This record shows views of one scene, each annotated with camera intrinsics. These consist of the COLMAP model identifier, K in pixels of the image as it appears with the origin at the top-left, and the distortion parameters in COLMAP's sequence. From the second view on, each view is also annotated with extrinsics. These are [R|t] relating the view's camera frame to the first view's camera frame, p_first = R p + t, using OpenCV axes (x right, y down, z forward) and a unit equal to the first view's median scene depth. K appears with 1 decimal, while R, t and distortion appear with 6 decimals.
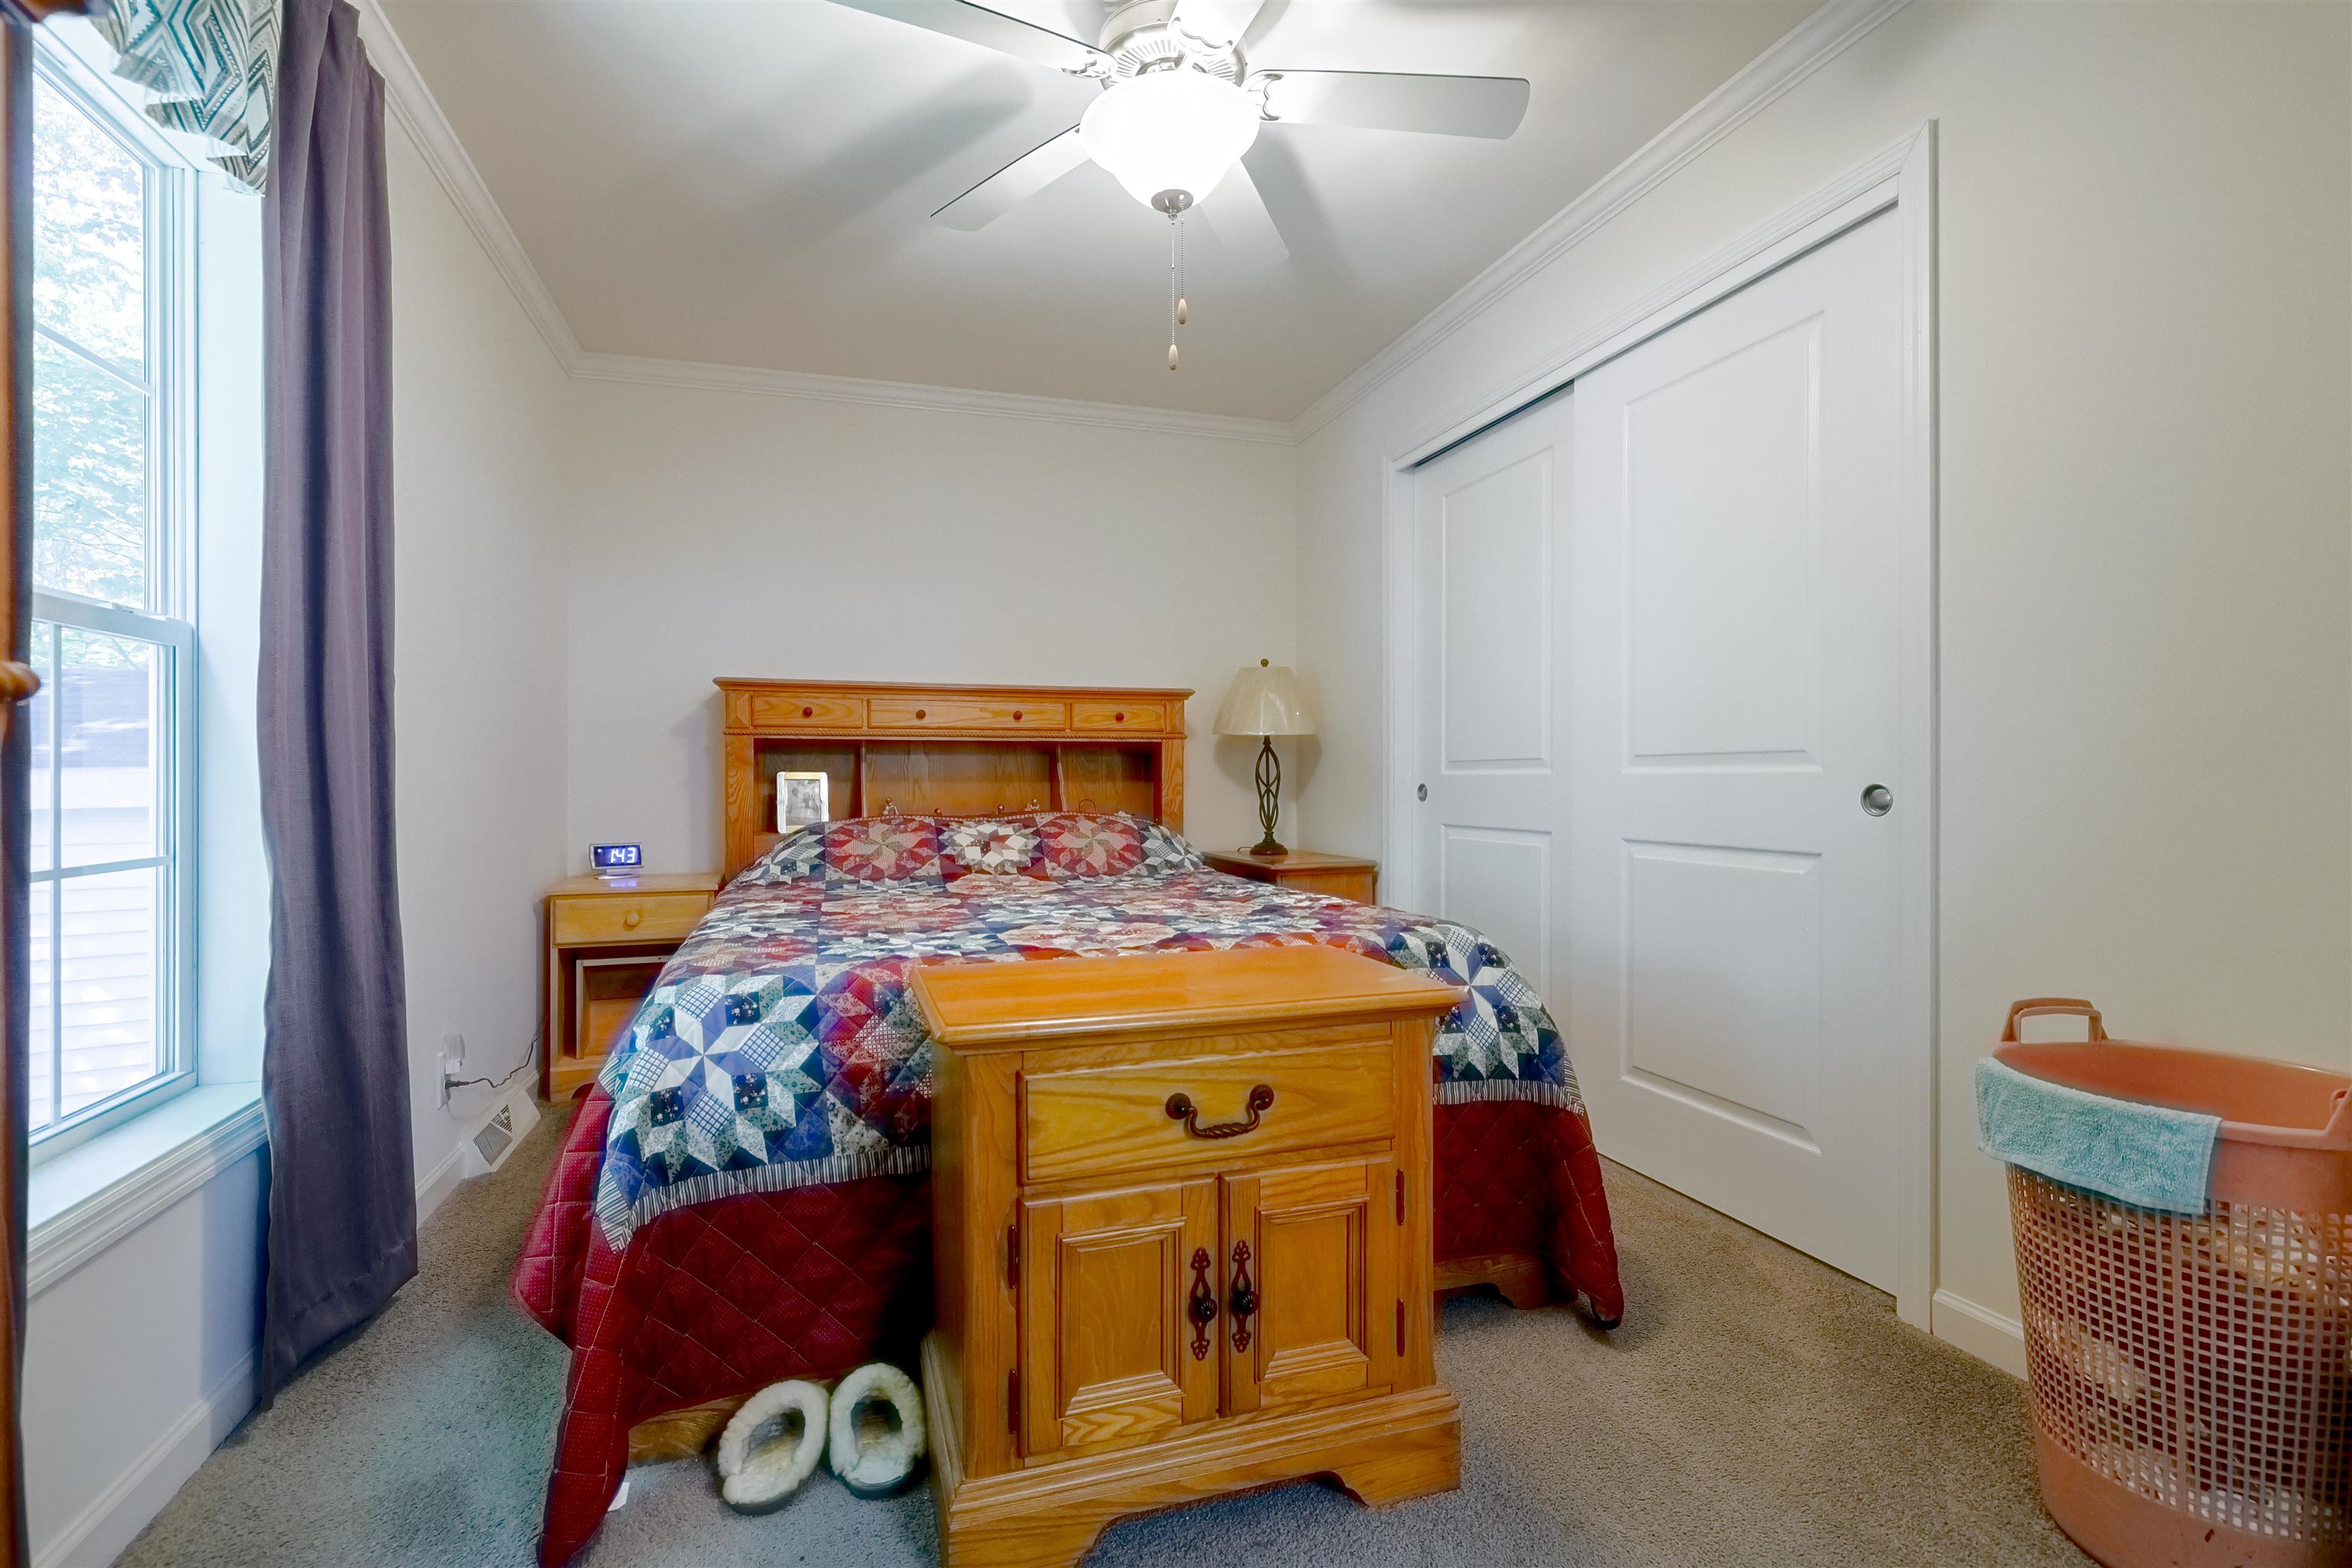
lens RADIAL K [[1070.6, 0, 1169.0], [0, 1070.6, 777.8], [0, 0, 1]] dist [0.003353, -0.000505]
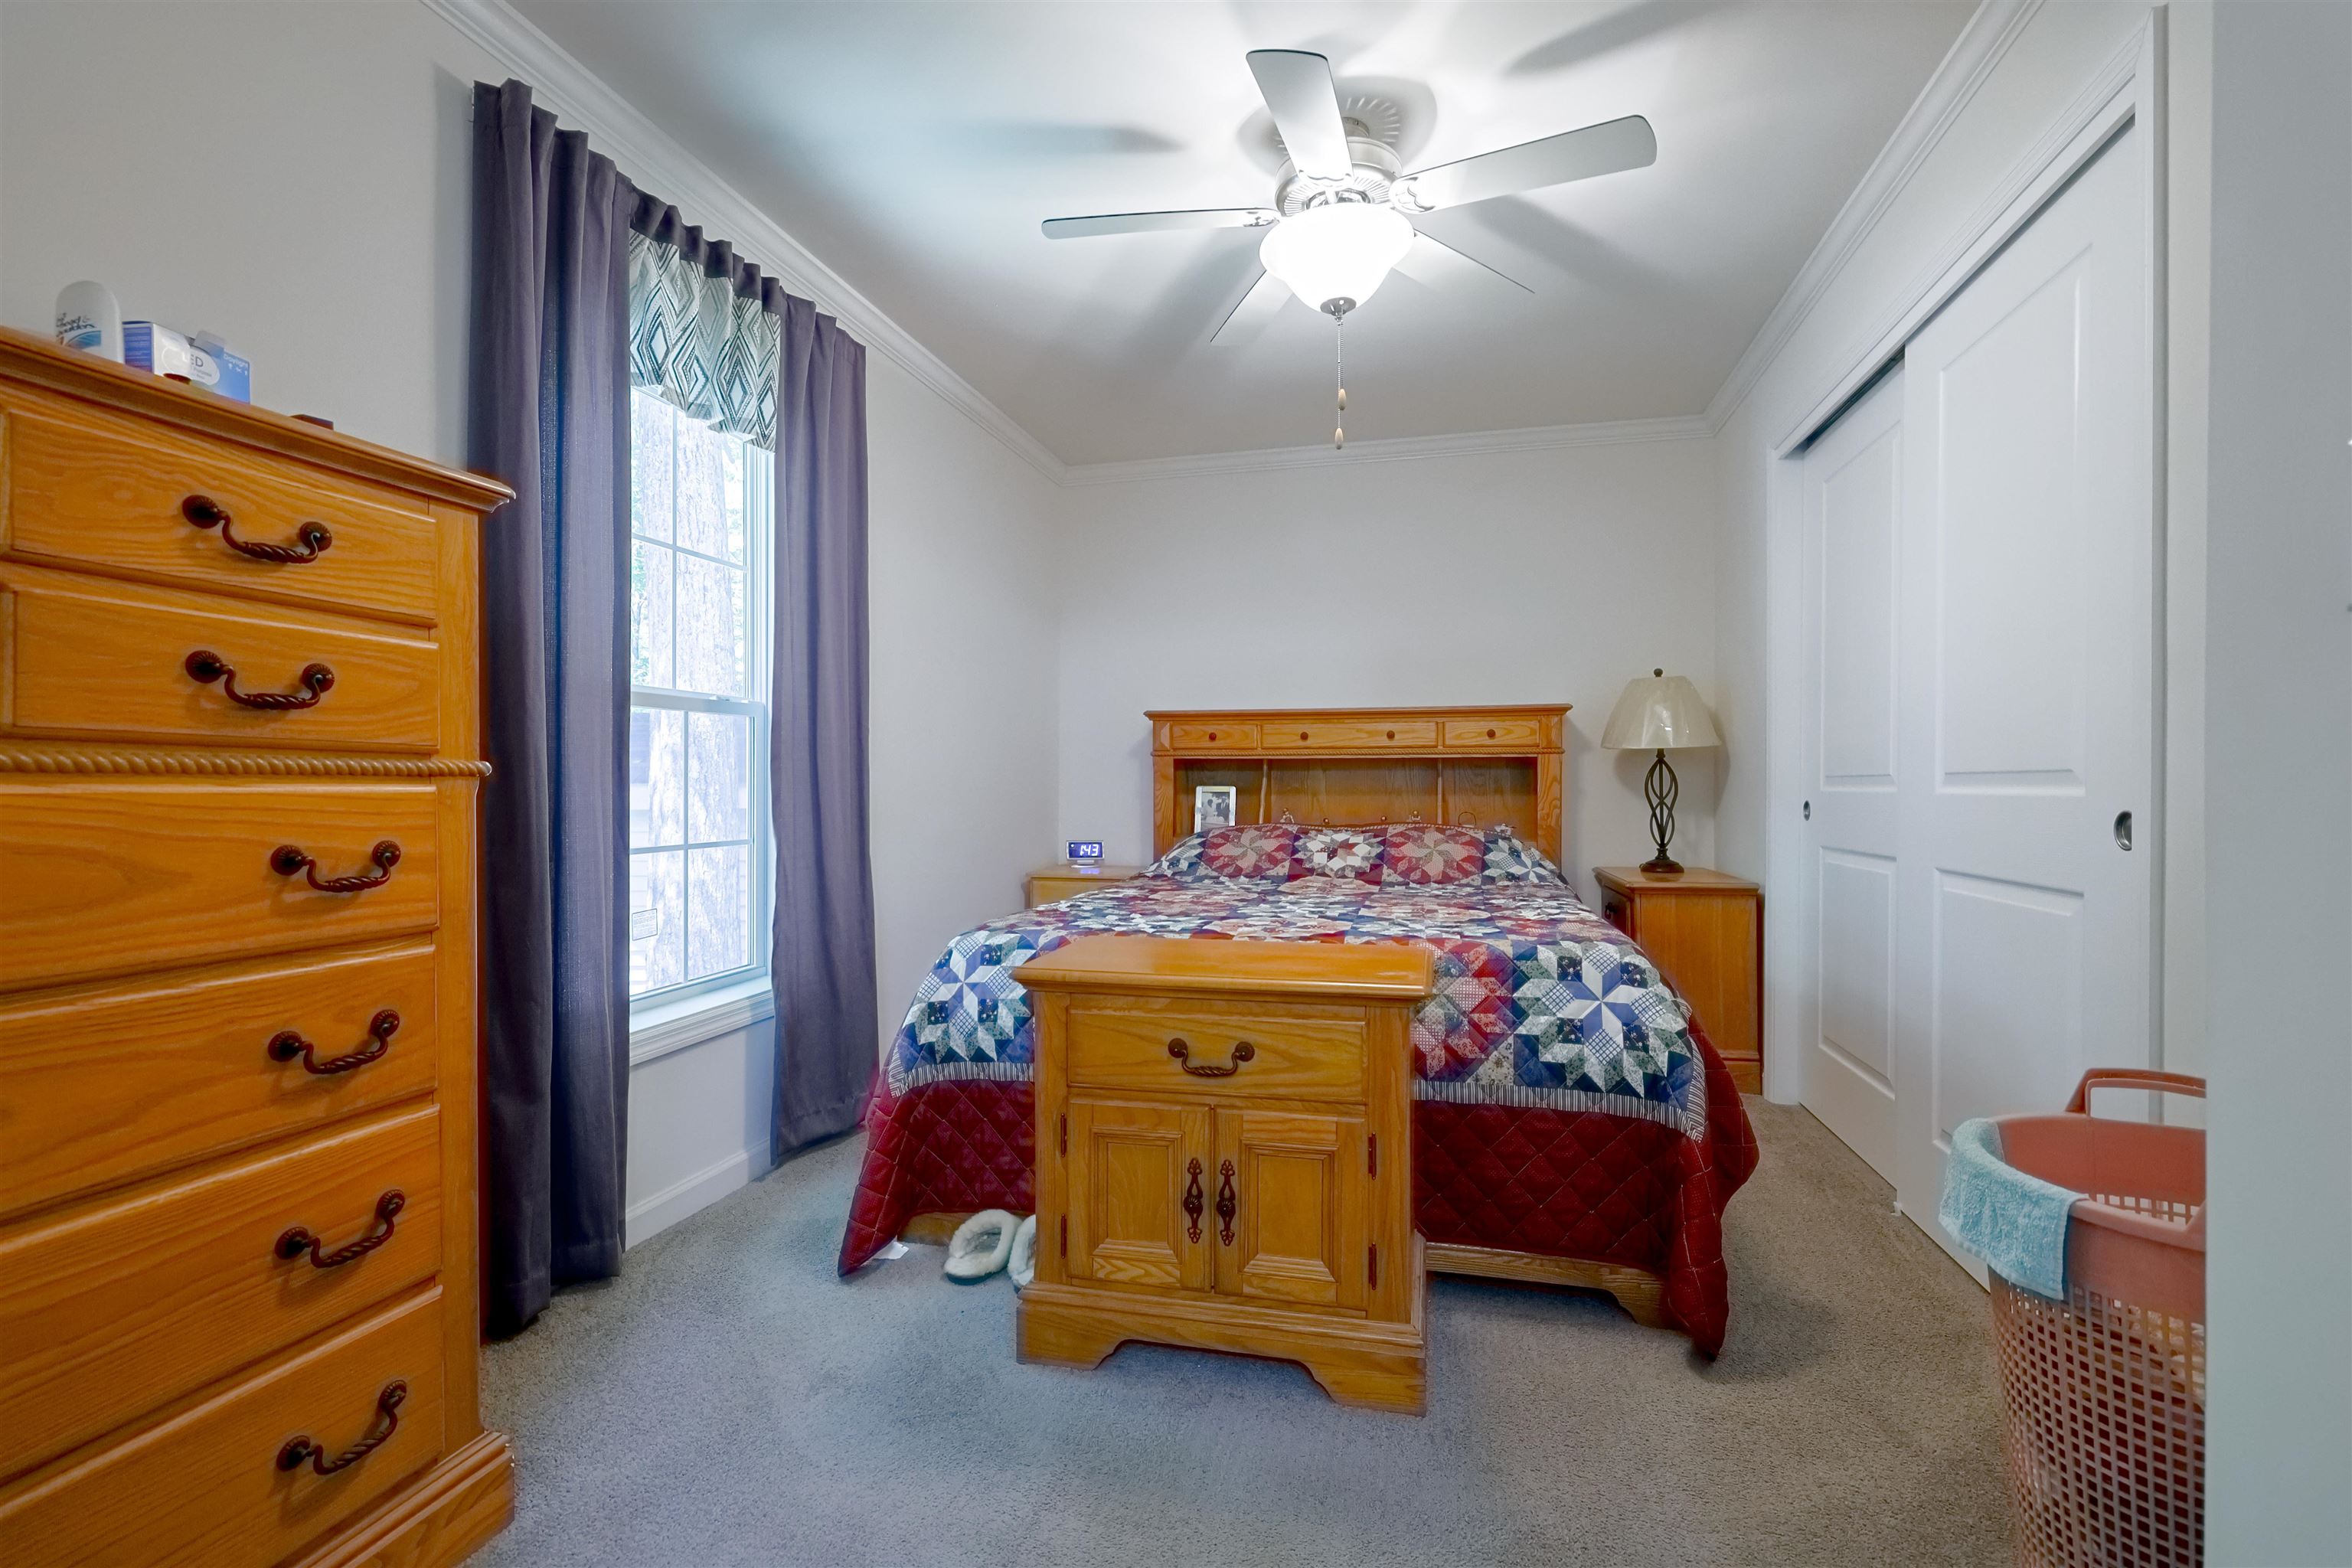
lens RADIAL K [[1070.6, 0, 1179.4], [0, 1070.6, 782.1], [0, 0, 1]] dist [0.003353, -0.000505]
pose [[0.853241, 0.000356, -0.521516, 0.476804], [-0.001295, 0.999998, -0.001435, -0.015052], [0.521514, 0.001900, 0.853240, -0.092757]]
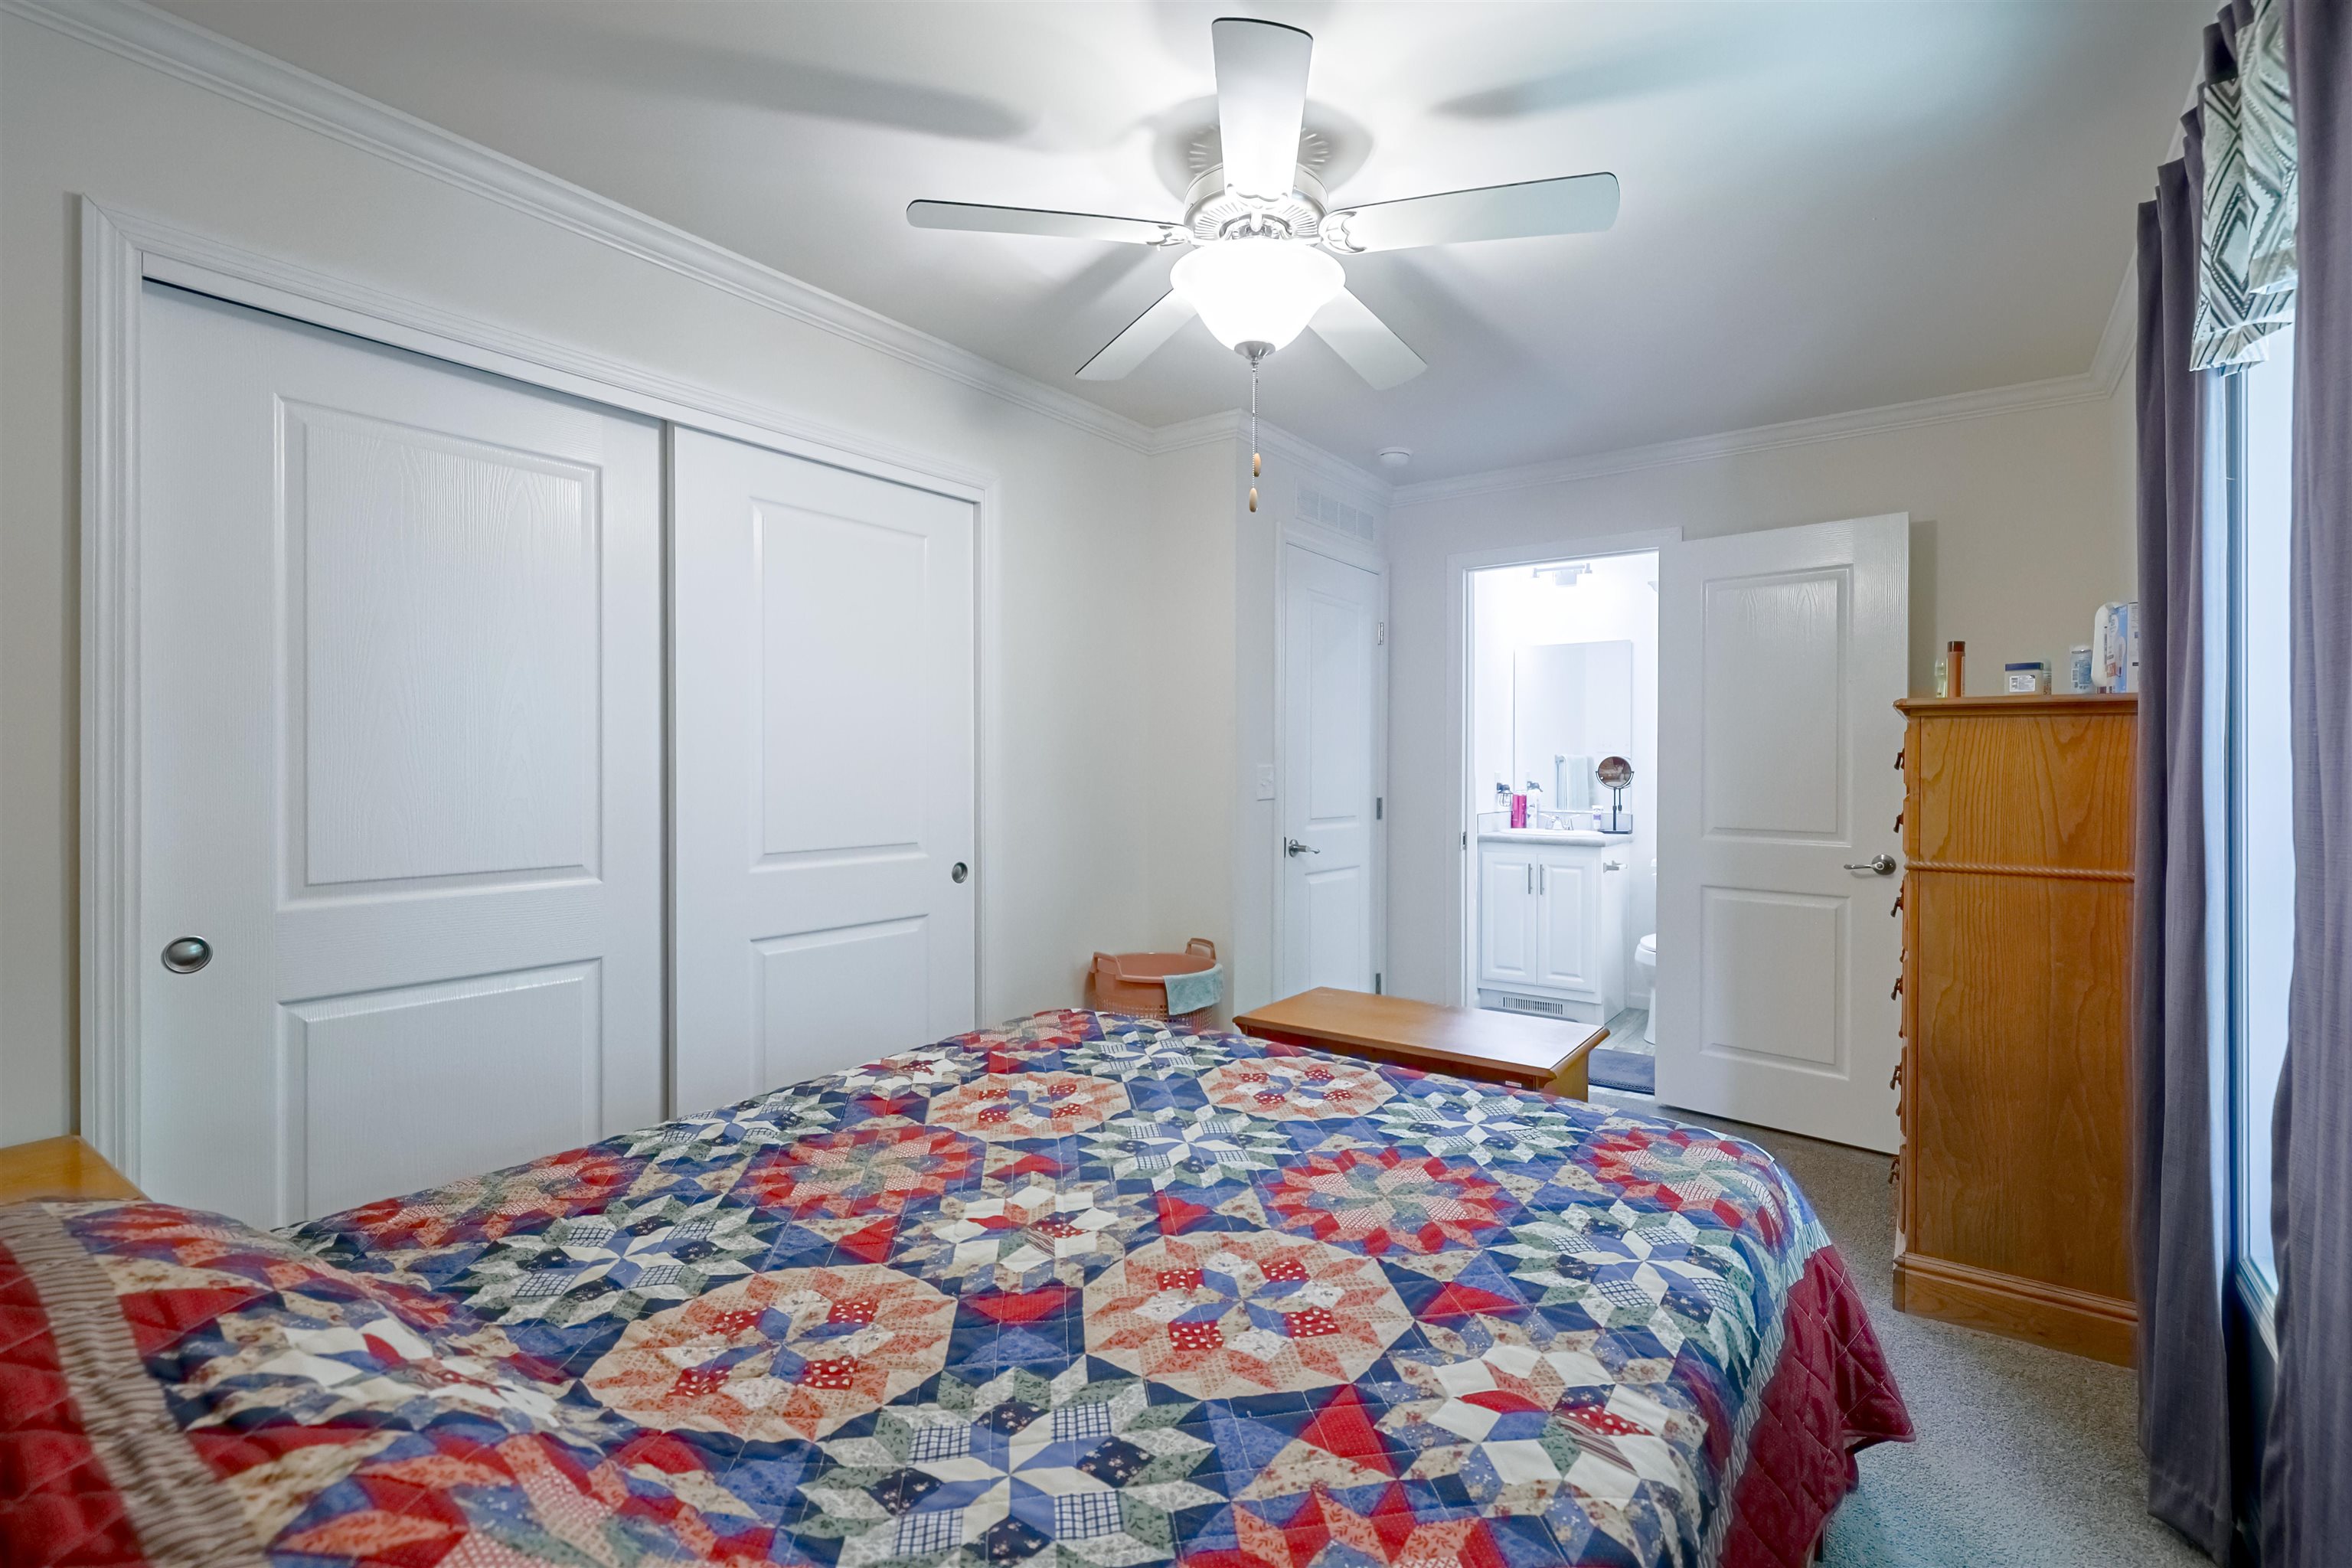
lens RADIAL K [[1070.6, 0, 1187.1], [0, 1070.6, 775.7], [0, 0, 1]] dist [0.003353, -0.000505]
pose [[-0.594779, -0.006440, 0.803863, -0.807399], [-0.002337, 0.999978, 0.006282, -0.133783], [-0.803886, 0.001858, -0.594781, 1.685464]]
